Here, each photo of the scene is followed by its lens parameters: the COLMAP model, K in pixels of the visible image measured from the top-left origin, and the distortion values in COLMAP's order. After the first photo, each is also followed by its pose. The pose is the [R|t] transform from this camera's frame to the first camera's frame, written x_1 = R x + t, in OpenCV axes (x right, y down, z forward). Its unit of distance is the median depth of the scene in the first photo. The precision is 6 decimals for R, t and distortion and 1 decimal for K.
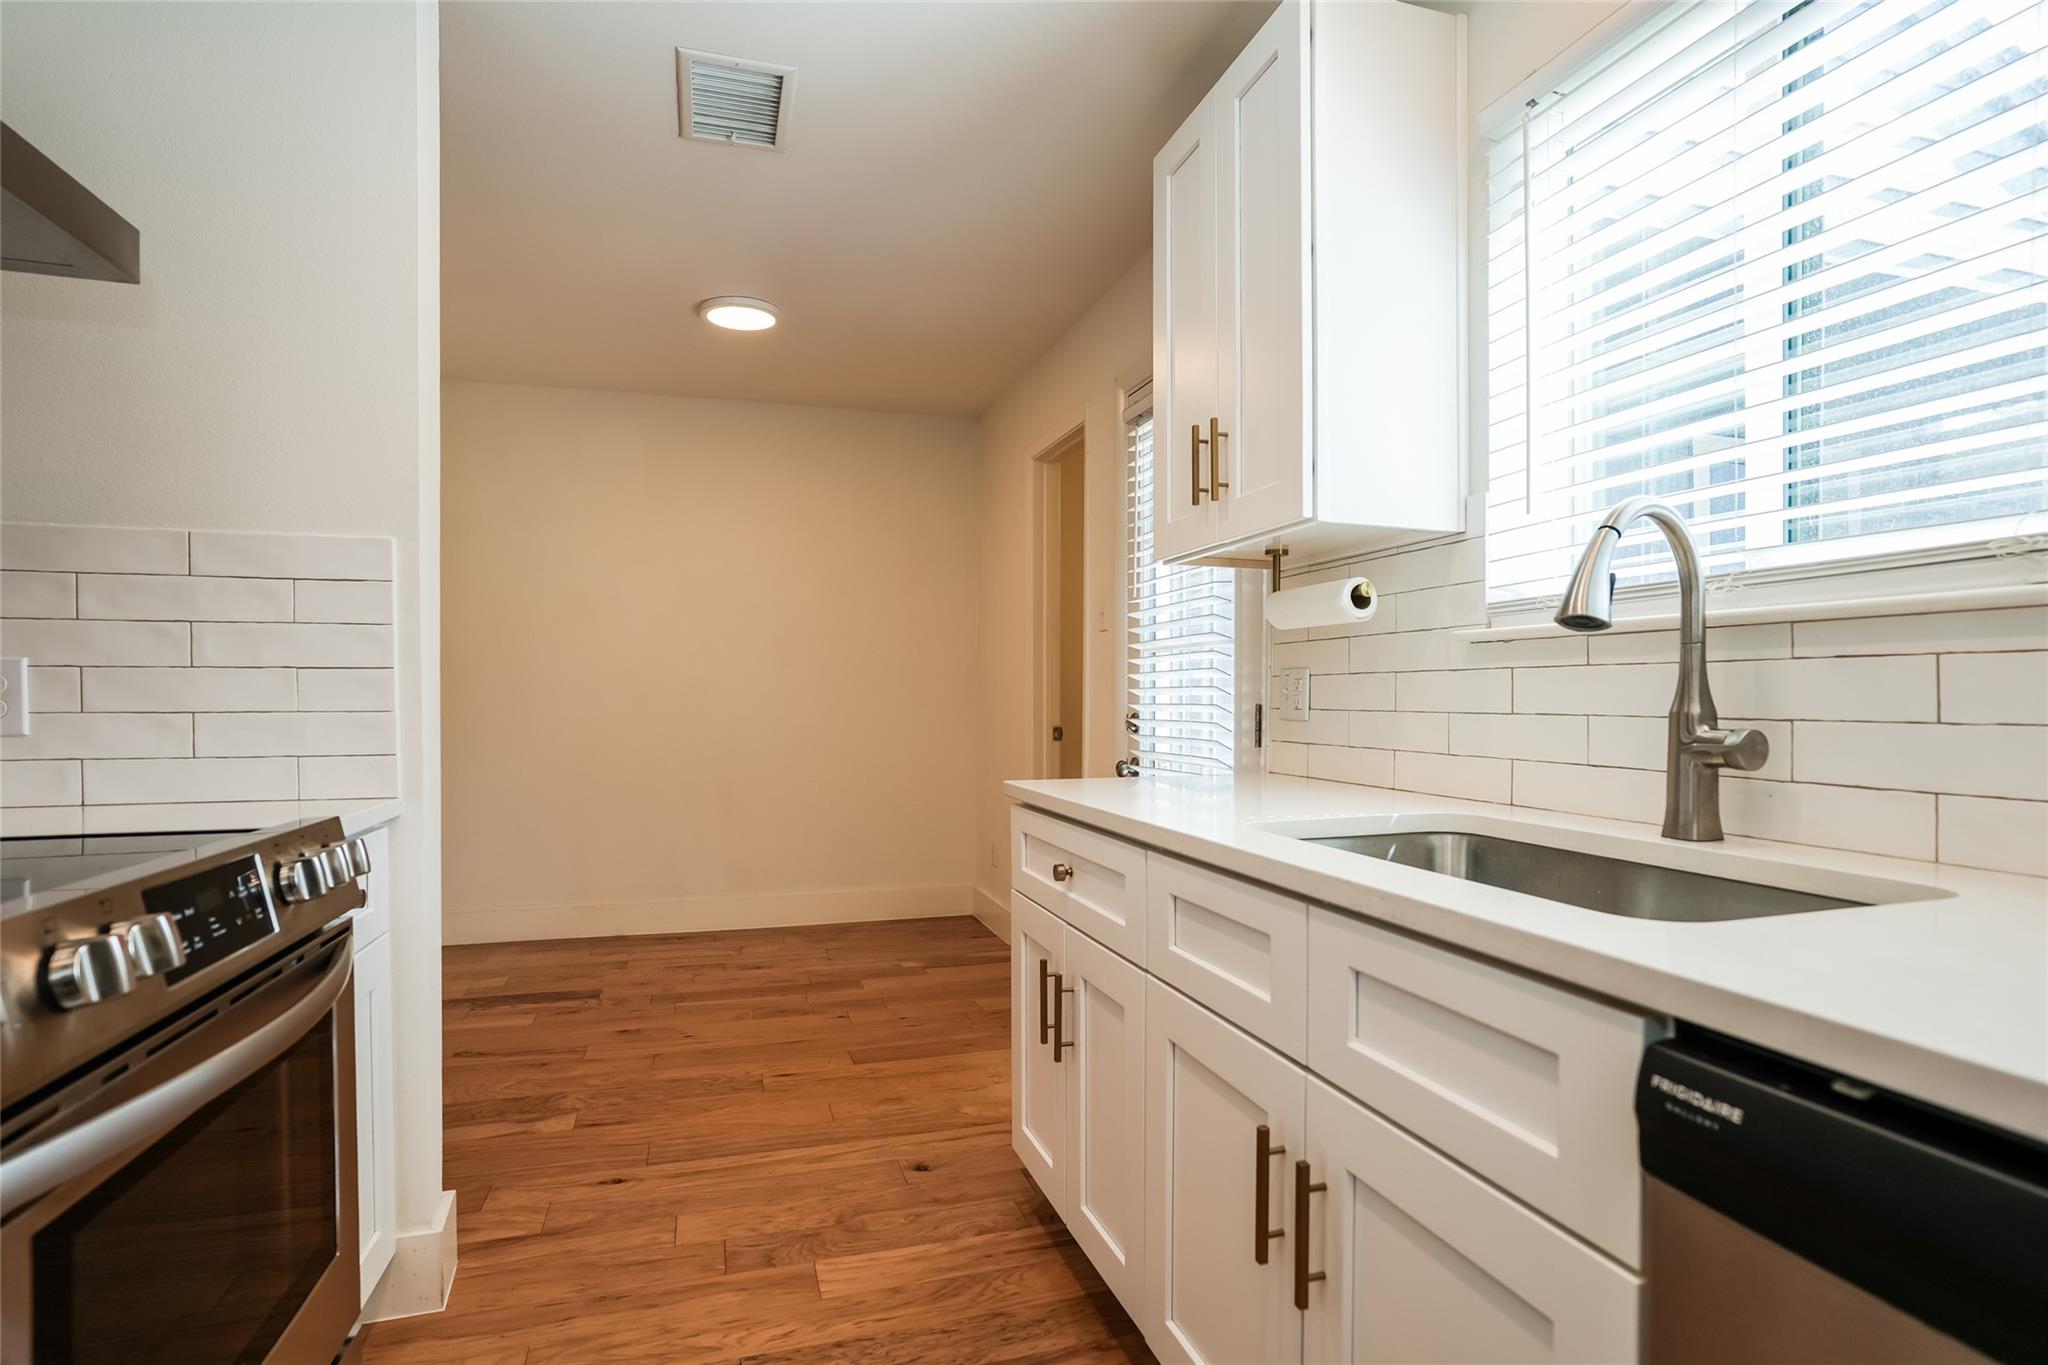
lens RADIAL K [[1016.4, 0, 1024.0], [0, 1016.4, 682.5], [0, 0, 1]] dist [-0.075850, 0.032045]
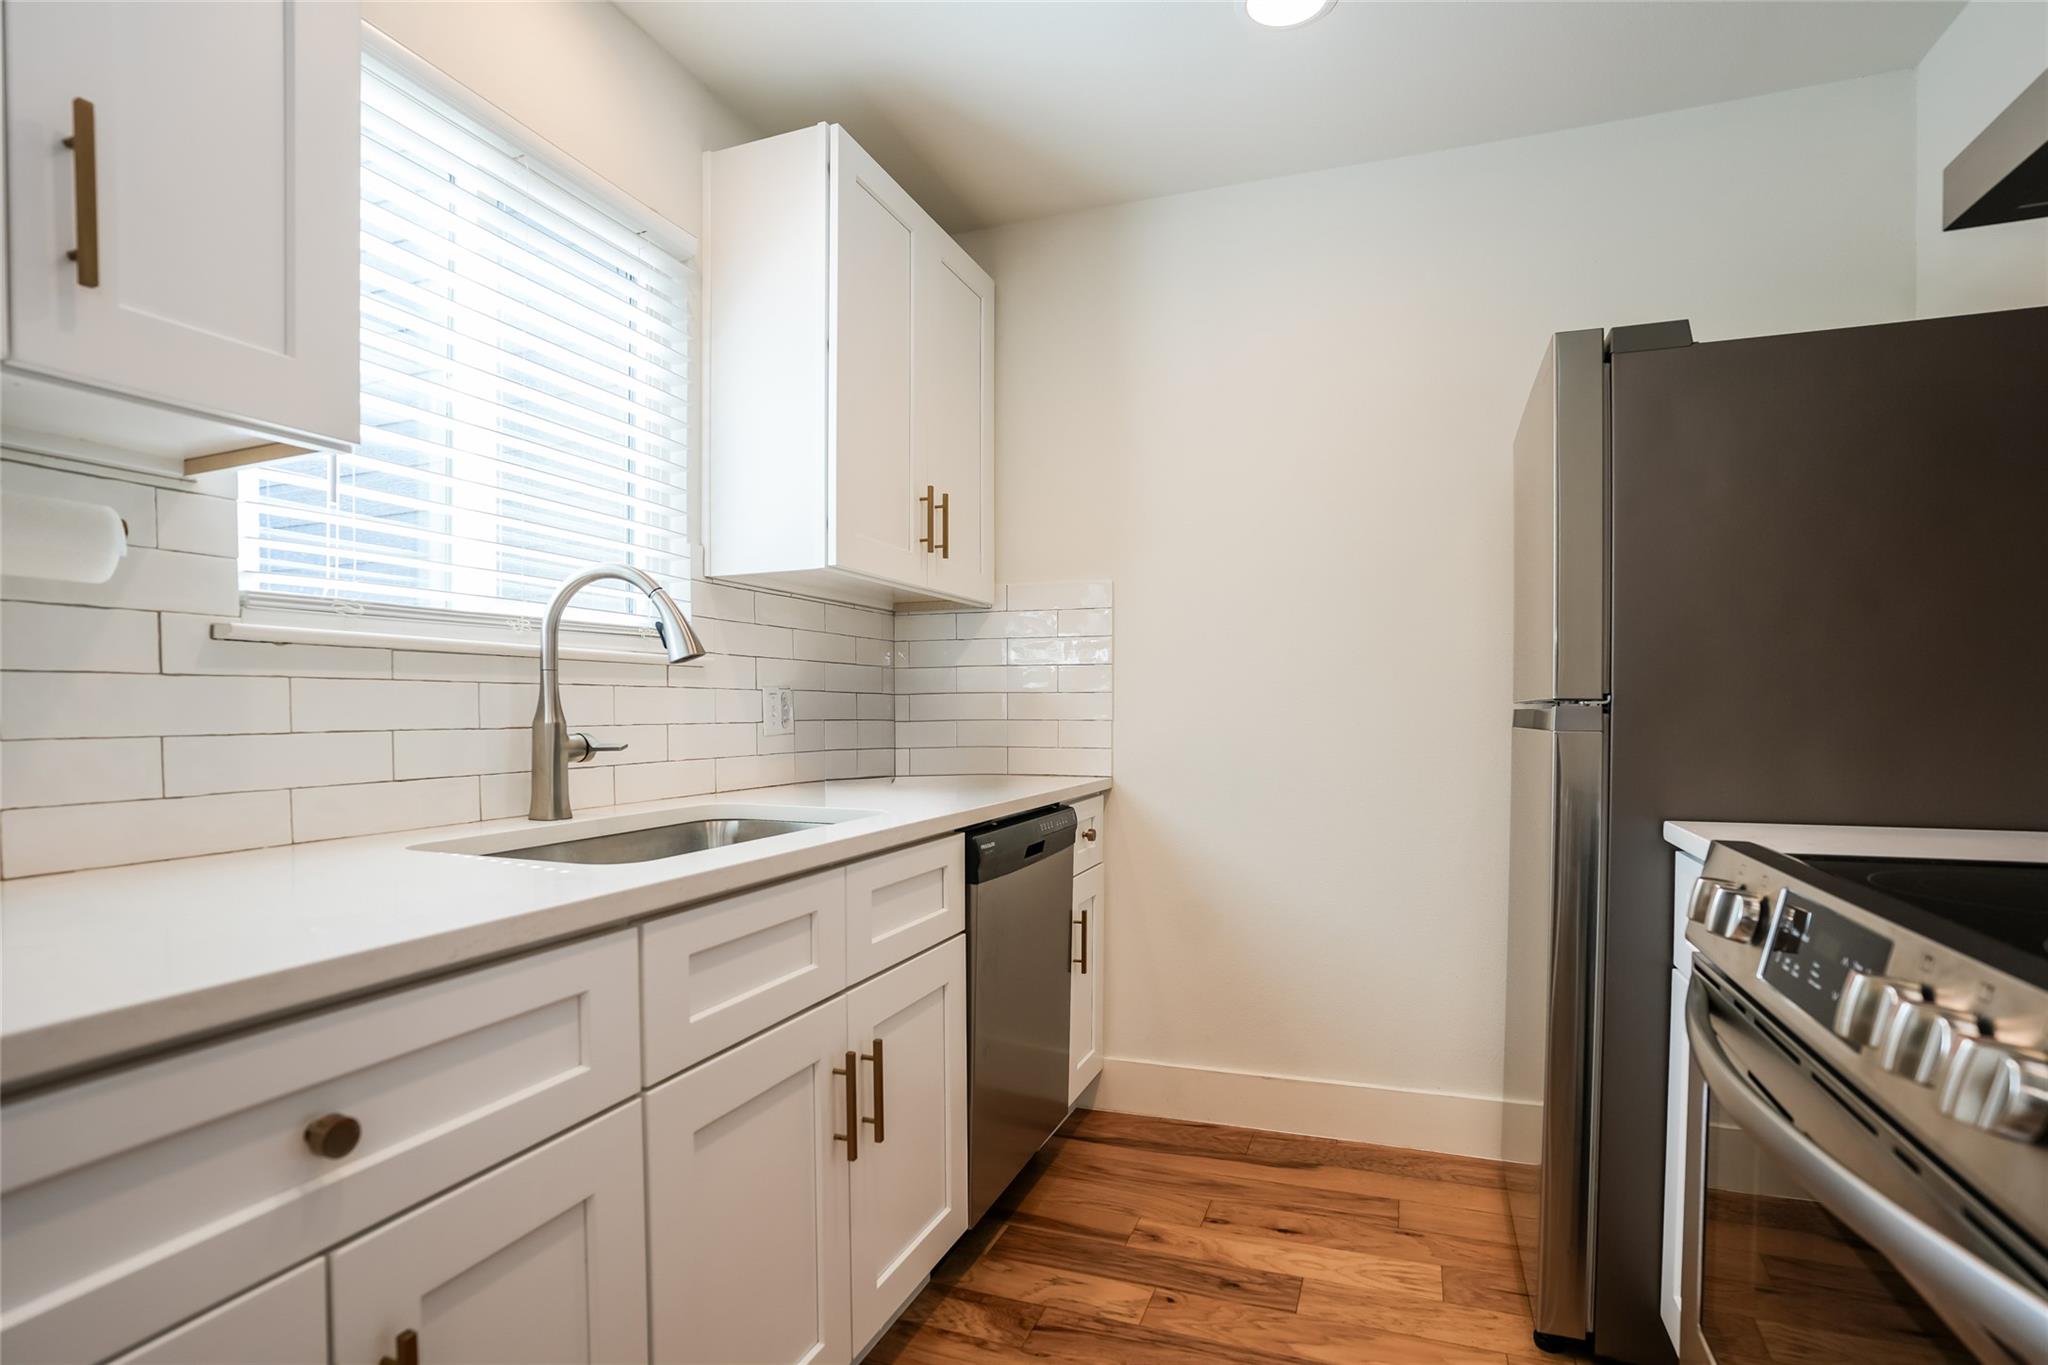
lens RADIAL K [[1016.4, 0, 1024.0], [0, 1016.4, 682.5], [0, 0, 1]] dist [-0.075850, 0.032045]
pose [[-0.791513, 0.019419, 0.610844, -0.628119], [-0.000224, 0.999486, -0.032065, 0.019551], [-0.611153, -0.025517, -0.791101, 1.670093]]
